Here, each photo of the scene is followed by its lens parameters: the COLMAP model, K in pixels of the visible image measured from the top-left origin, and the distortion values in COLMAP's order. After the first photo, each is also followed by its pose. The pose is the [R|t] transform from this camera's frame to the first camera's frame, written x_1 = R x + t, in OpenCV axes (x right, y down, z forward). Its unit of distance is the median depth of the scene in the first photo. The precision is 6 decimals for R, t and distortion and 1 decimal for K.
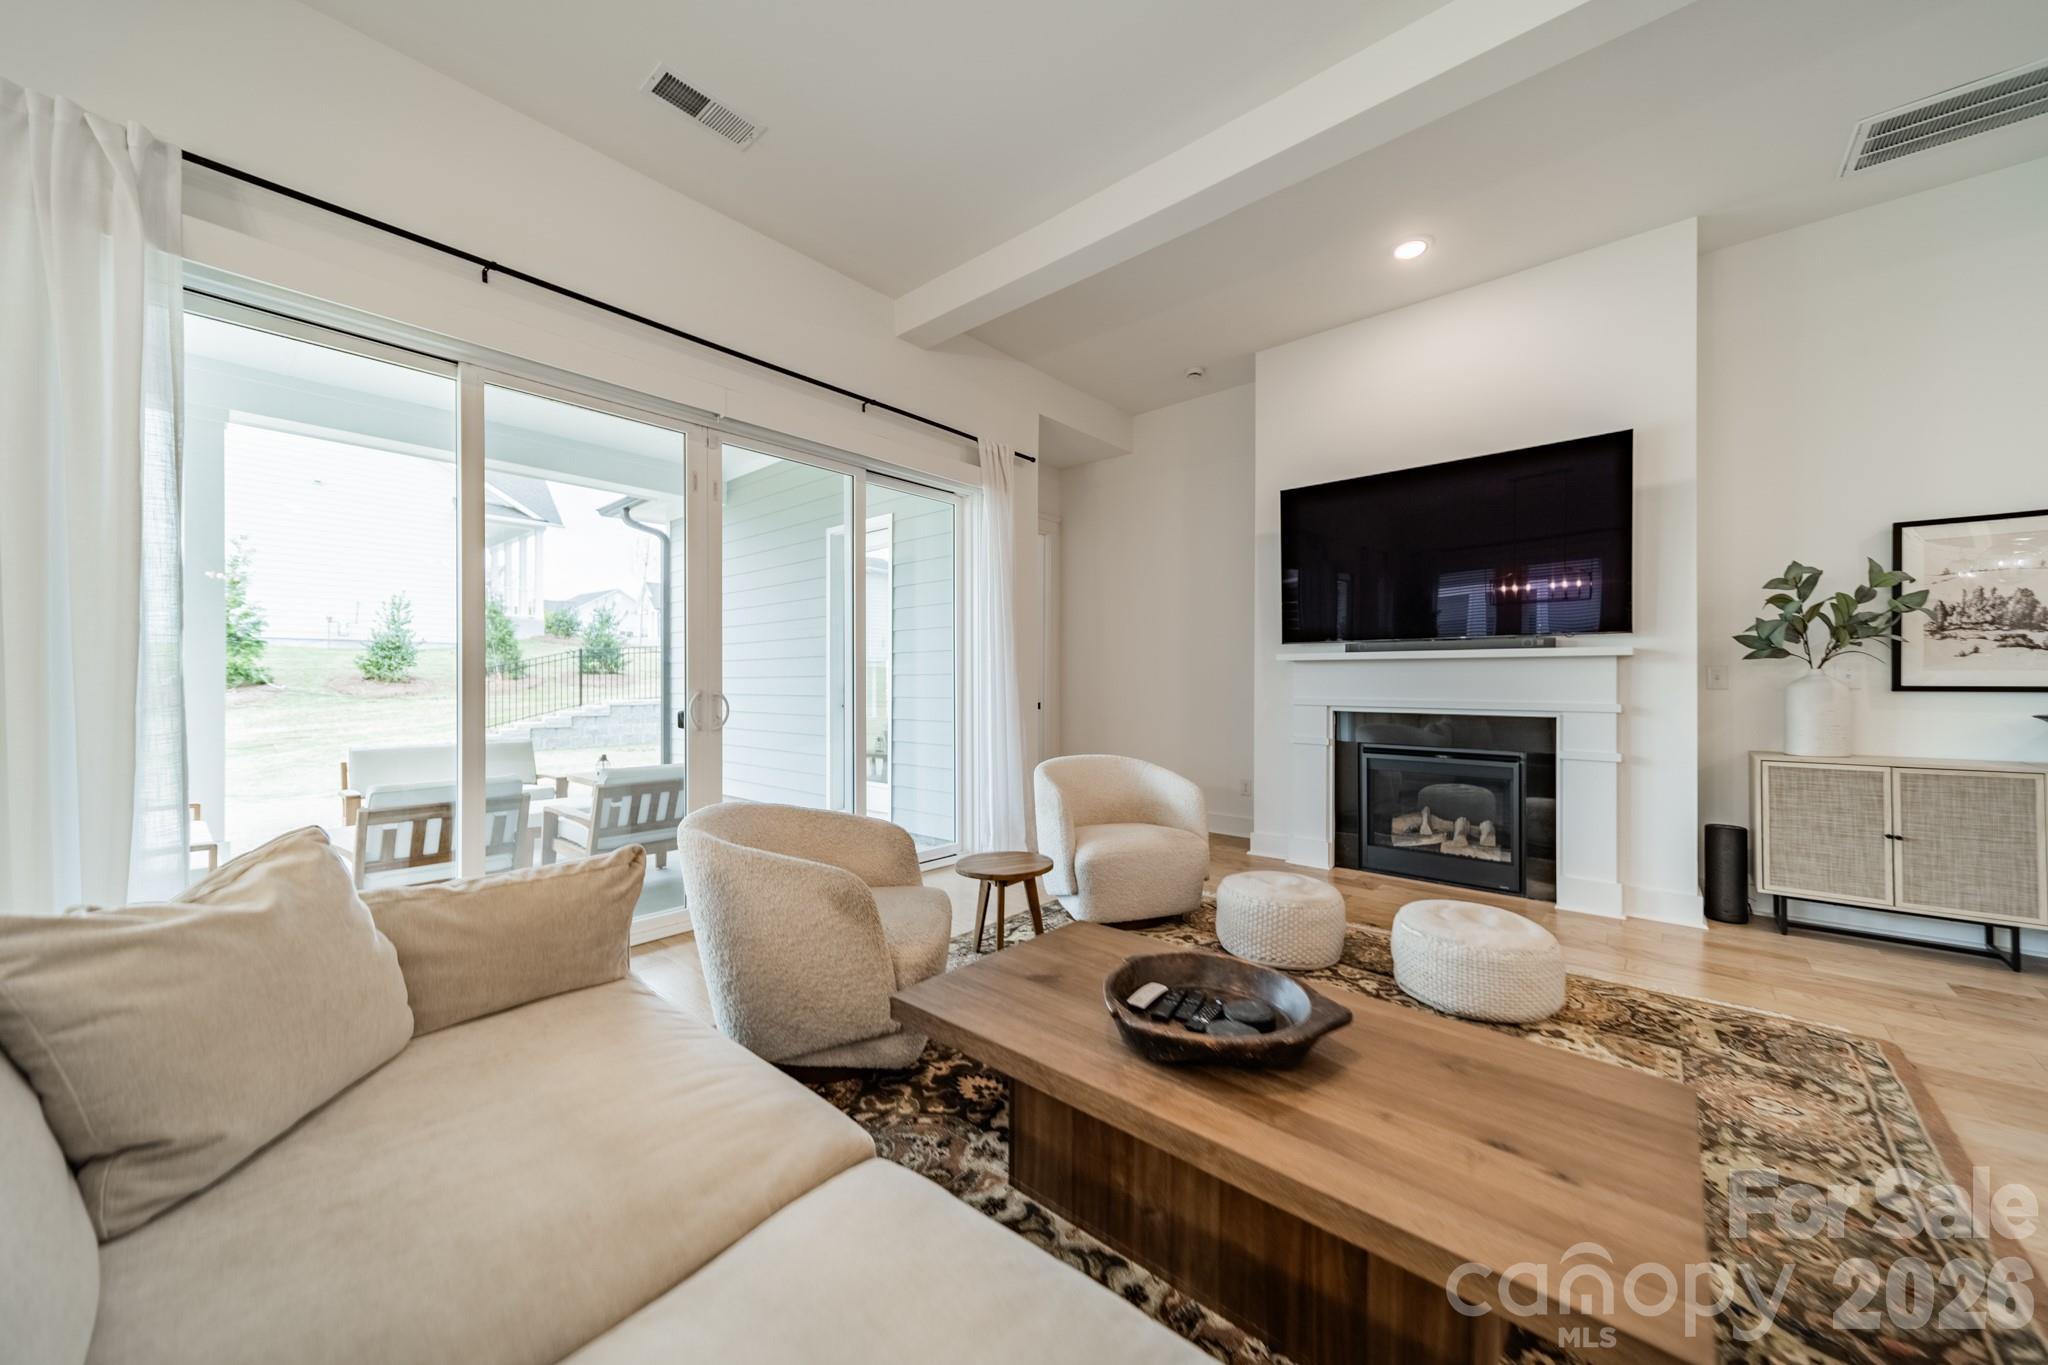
lens RADIAL K [[731.1, 0, 1024.4], [0, 731.1, 680.7], [0, 0, 1]] dist [0.009174, 0.000024]
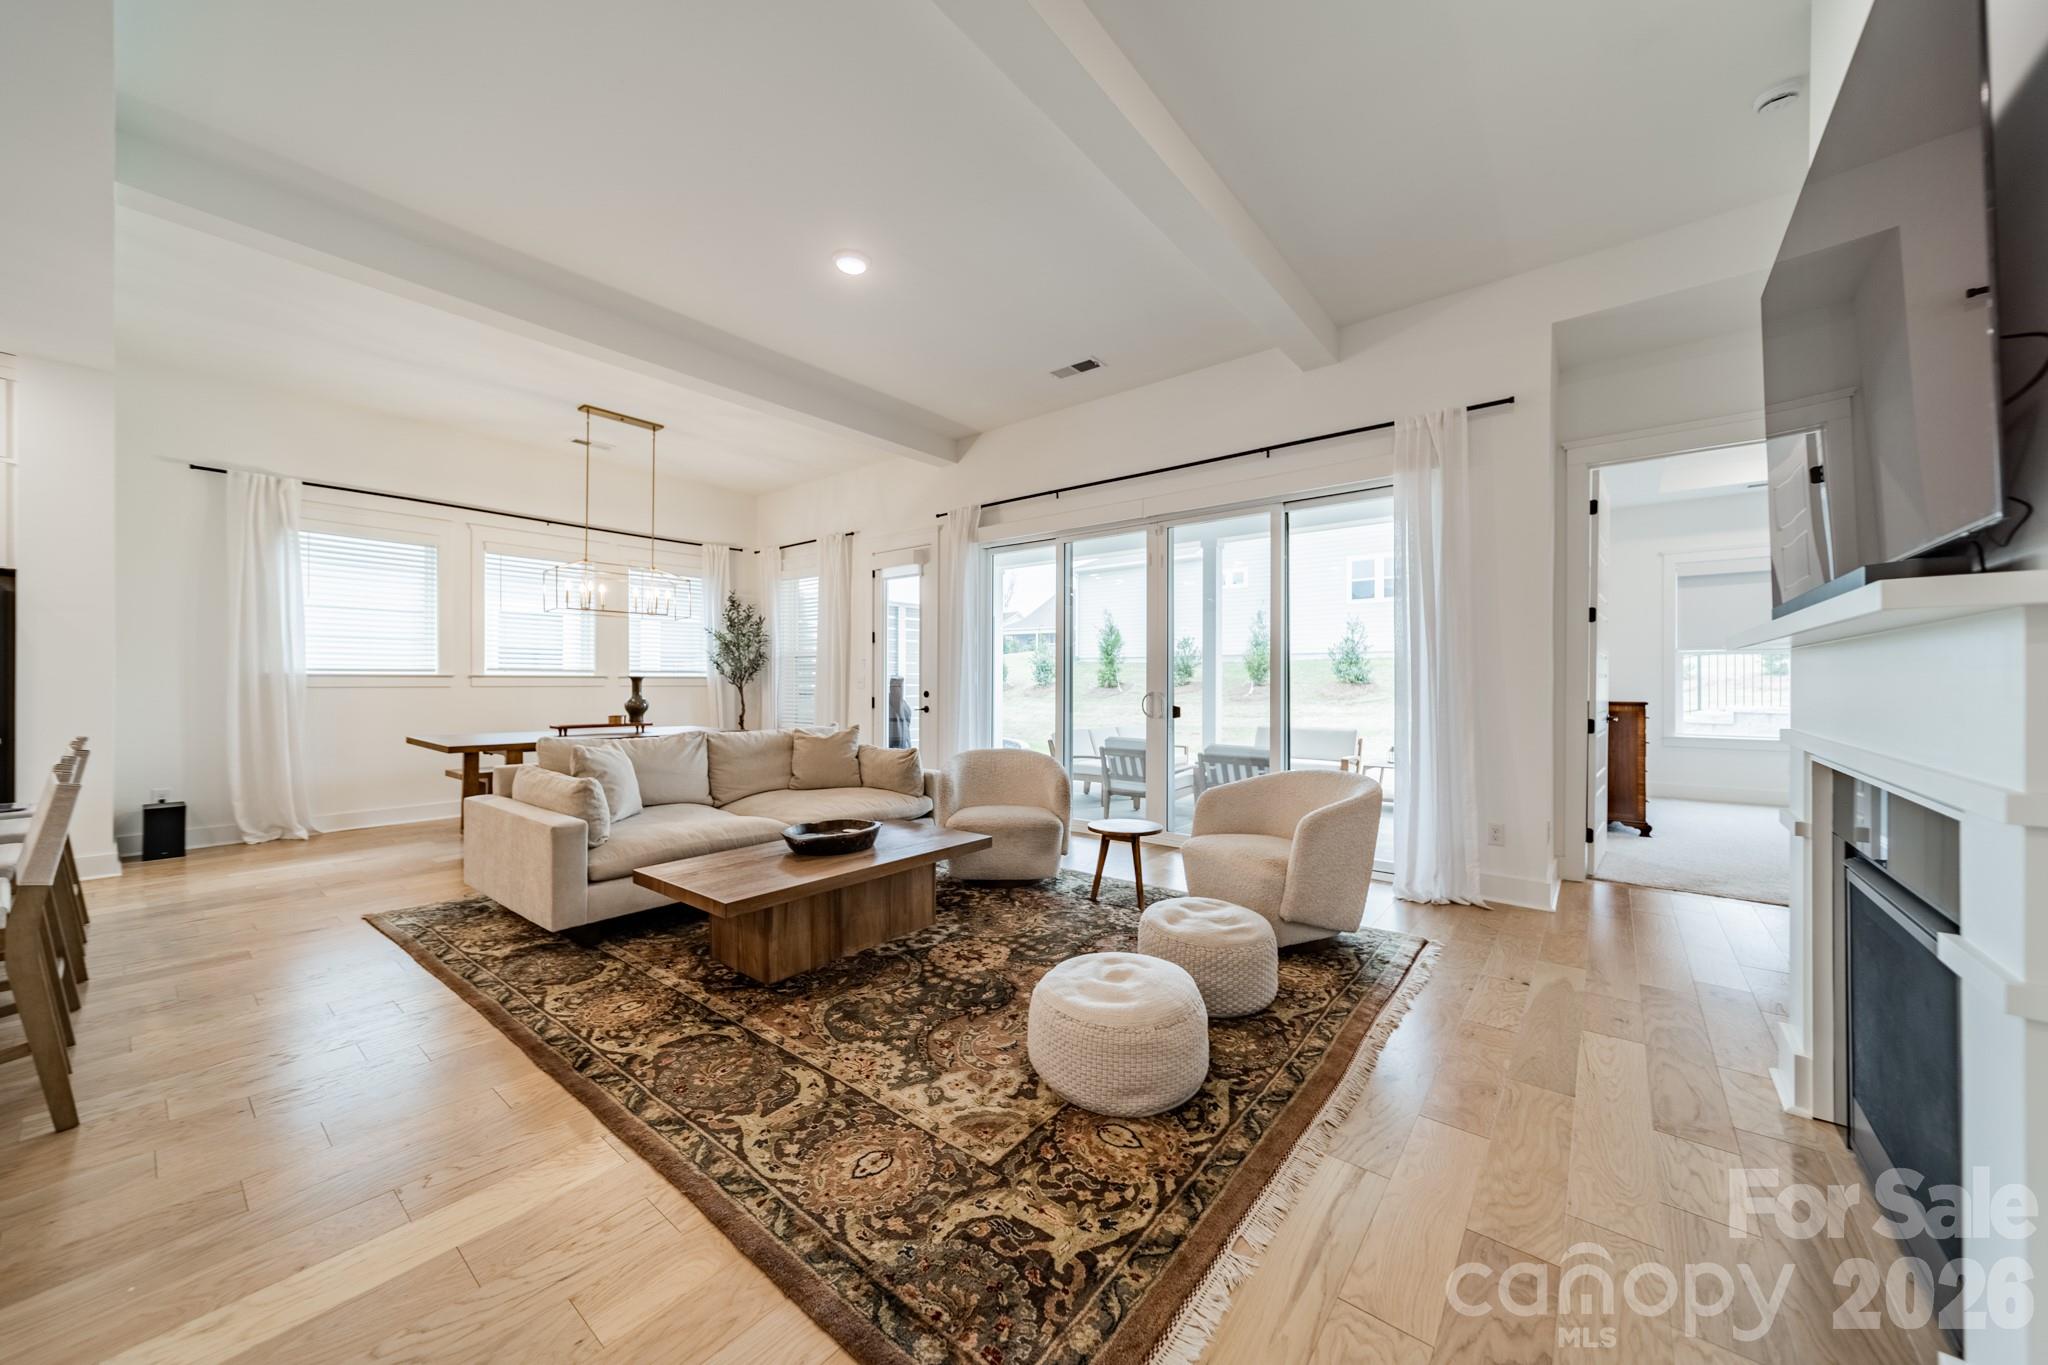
lens RADIAL K [[731.1, 0, 1024.4], [0, 731.1, 680.7], [0, 0, 1]] dist [0.009174, 0.000024]
pose [[0.034190, -0.002111, -0.999413, 1.616492], [0.000720, 0.999998, -0.002088, -0.011101], [0.999415, -0.000648, 0.034191, 0.977238]]
